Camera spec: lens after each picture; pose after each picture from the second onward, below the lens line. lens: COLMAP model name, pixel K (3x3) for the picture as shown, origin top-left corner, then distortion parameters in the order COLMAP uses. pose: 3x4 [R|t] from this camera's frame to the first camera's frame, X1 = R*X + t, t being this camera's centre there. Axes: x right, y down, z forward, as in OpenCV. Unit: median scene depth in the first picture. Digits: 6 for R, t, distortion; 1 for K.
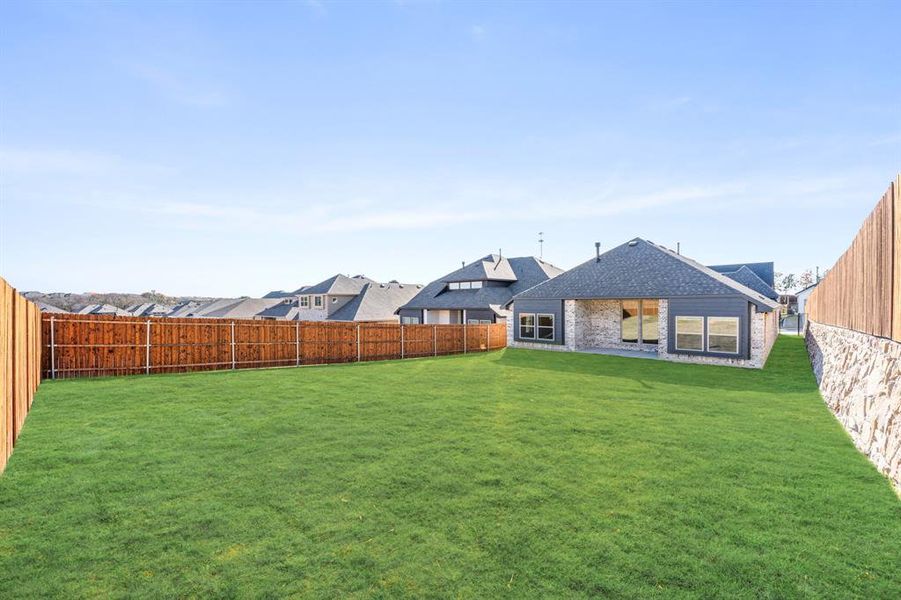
lens RADIAL K [[358.6, 0, 450.5], [0, 358.6, 300.0], [0, 0, 1]] dist [-0.000318, 0.000035]
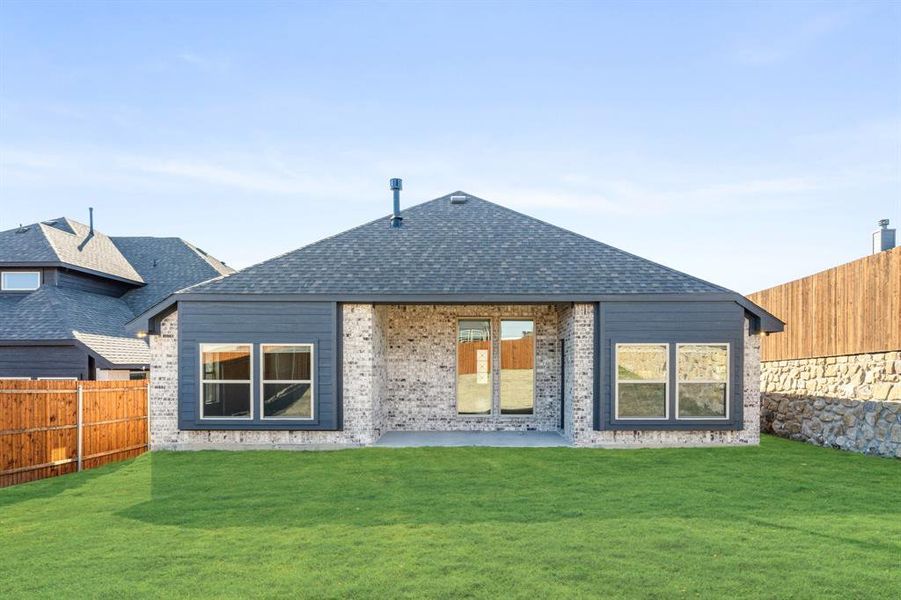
lens RADIAL K [[590.8, 0, 467.5], [0, 590.8, 359.8], [0, 0, 1]] dist [-0.002642, 0.001492]
pose [[0.737952, 0.010683, 0.674769, 0.011915], [-0.008874, 0.999942, -0.006126, 0.054975], [-0.674795, -0.001467, 0.738004, 0.459814]]
